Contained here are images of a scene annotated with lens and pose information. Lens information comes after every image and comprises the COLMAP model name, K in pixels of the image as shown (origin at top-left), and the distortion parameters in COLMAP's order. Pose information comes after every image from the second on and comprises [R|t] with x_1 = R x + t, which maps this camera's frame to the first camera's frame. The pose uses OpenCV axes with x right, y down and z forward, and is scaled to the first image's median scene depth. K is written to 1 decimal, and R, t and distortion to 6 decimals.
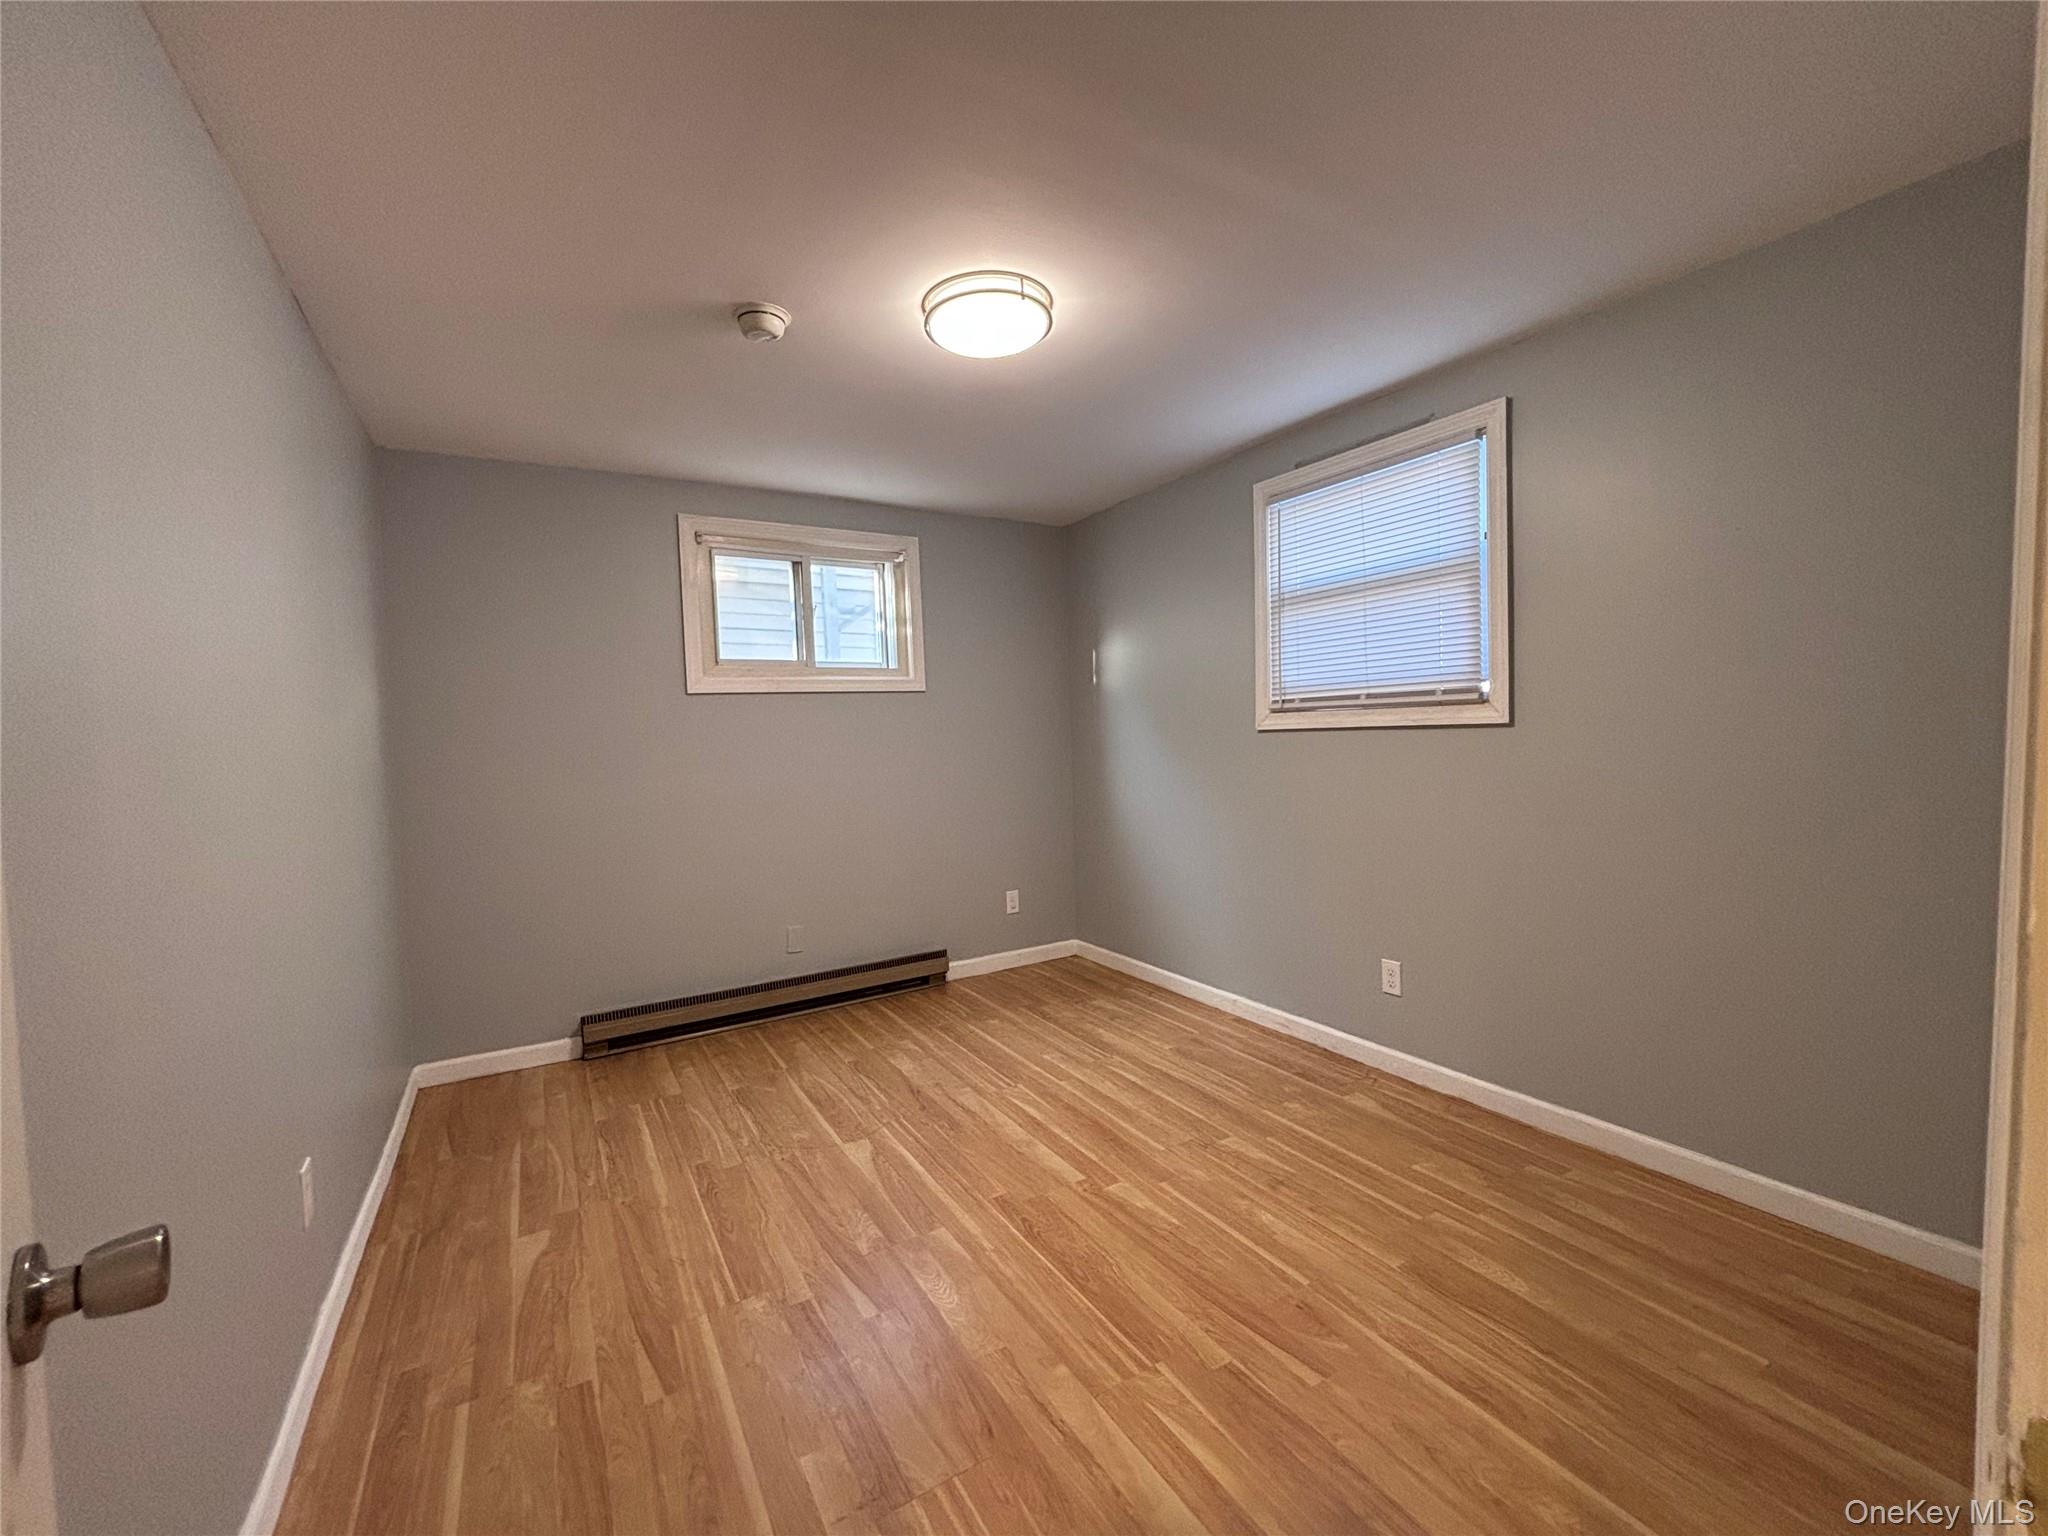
lens RADIAL K [[838.5, 0, 1024.0], [0, 838.5, 768.0], [0, 0, 1]] dist [0.054780, -0.000006]
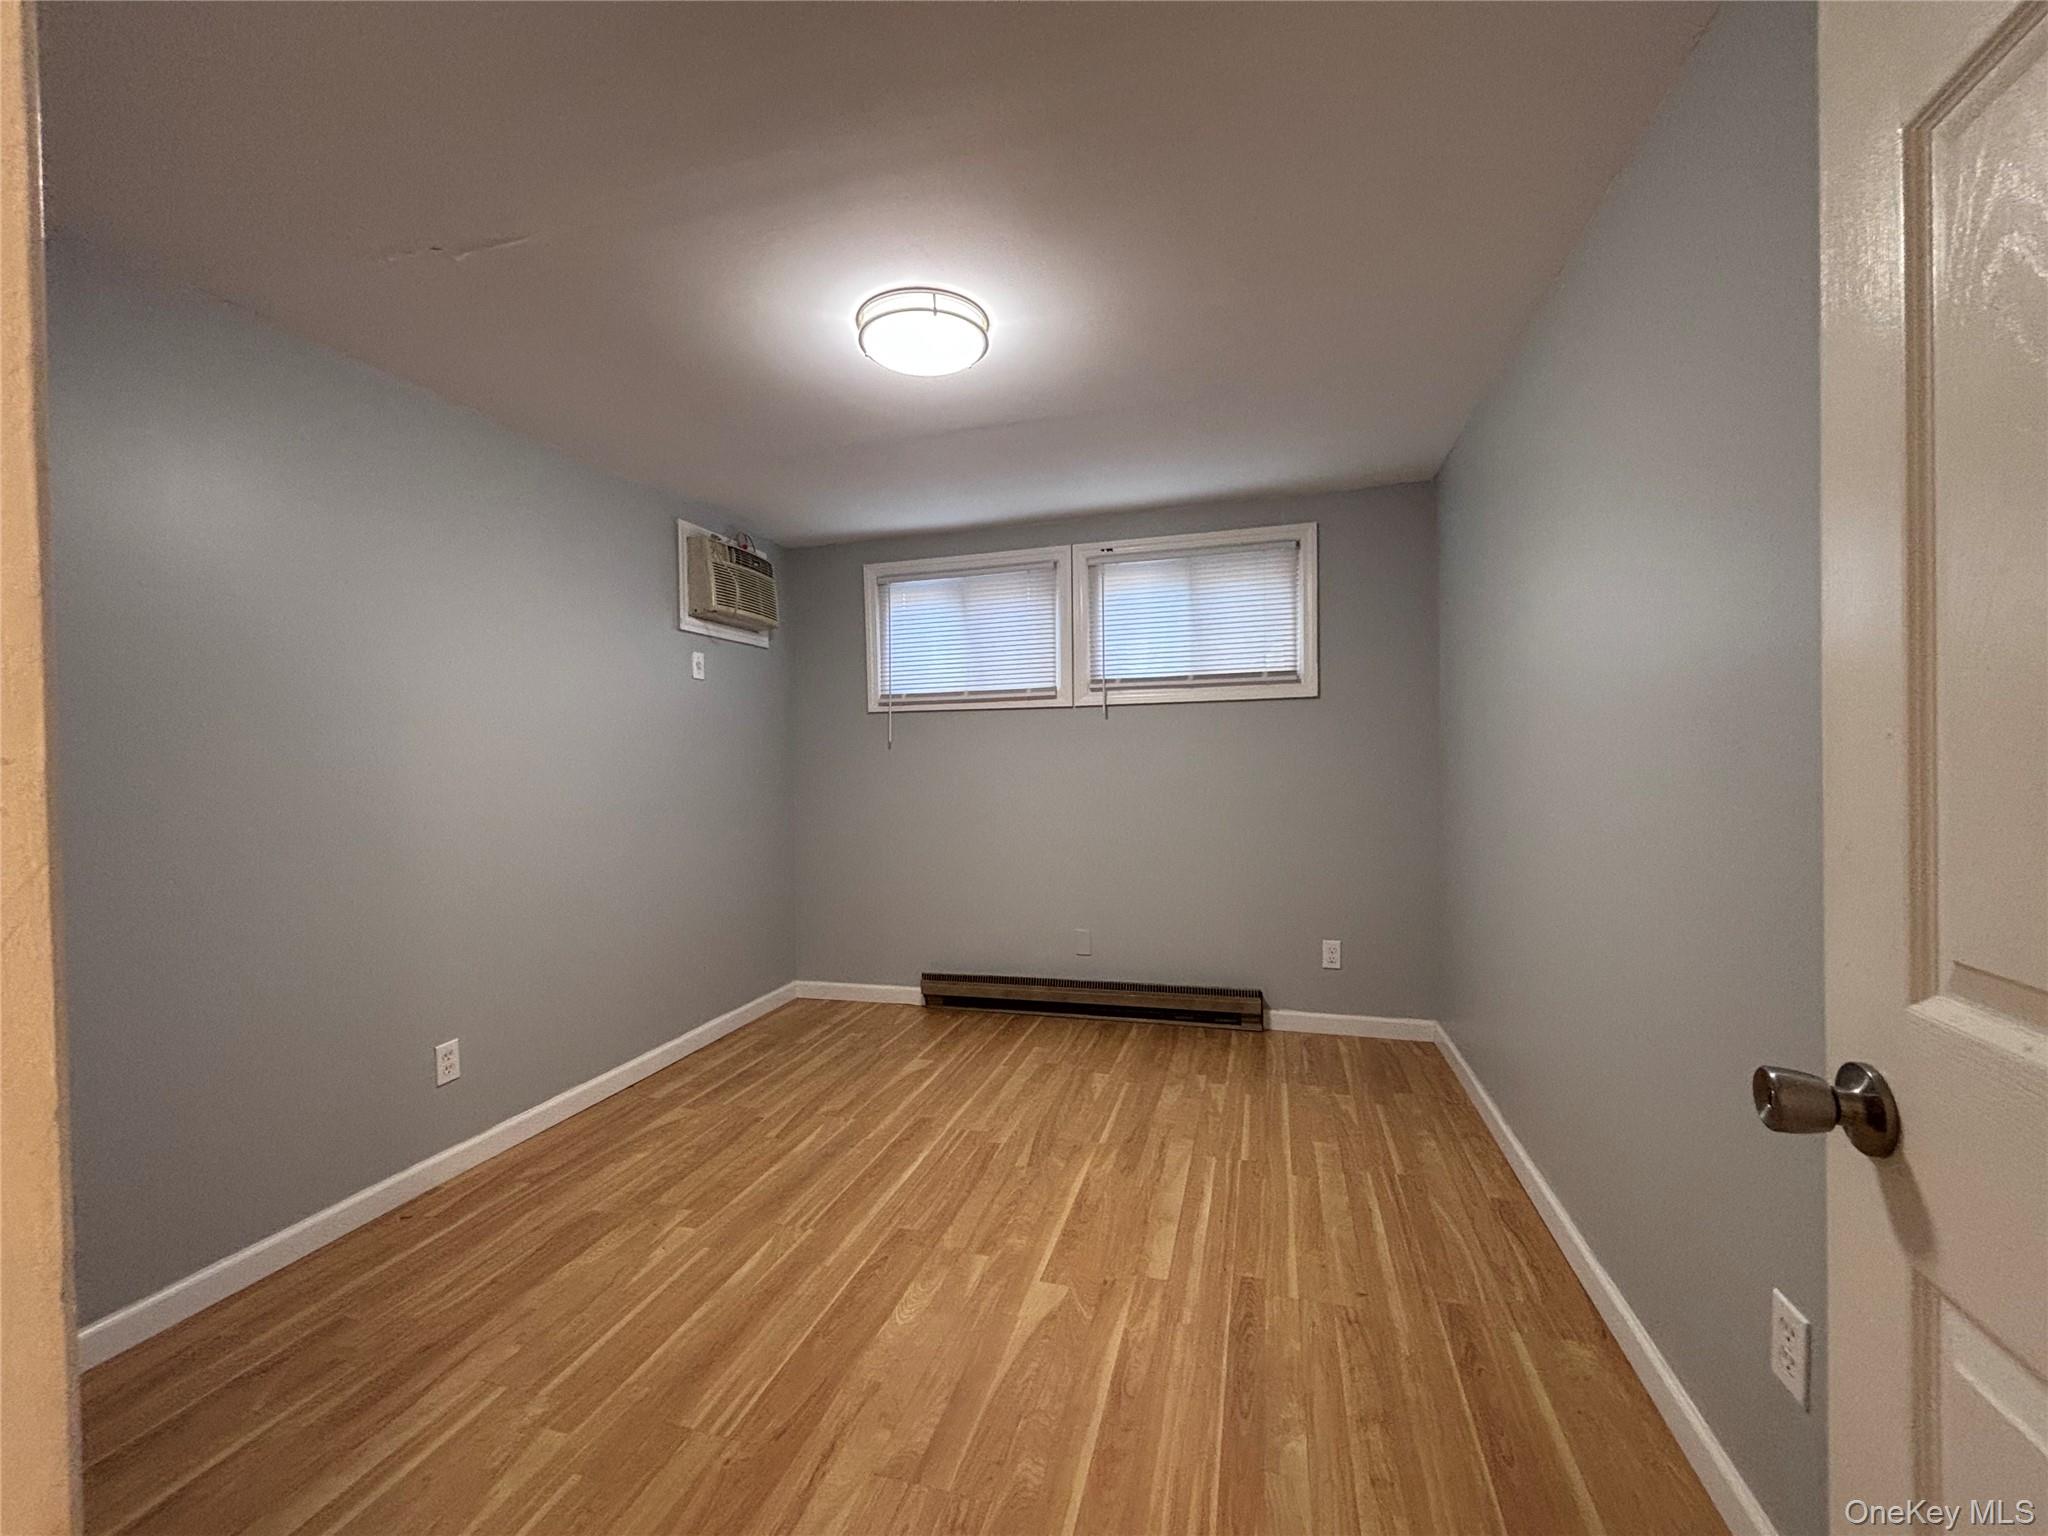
lens RADIAL K [[825.0, 0, 1022.5], [0, 825.0, 766.4], [0, 0, 1]] dist [0.003192, 0.000079]
pose [[0.694999, 0.020617, -0.718715, 0.429318], [-0.032830, 0.999456, -0.003076, -0.006305], [0.718261, 0.025733, 0.695298, 0.268429]]
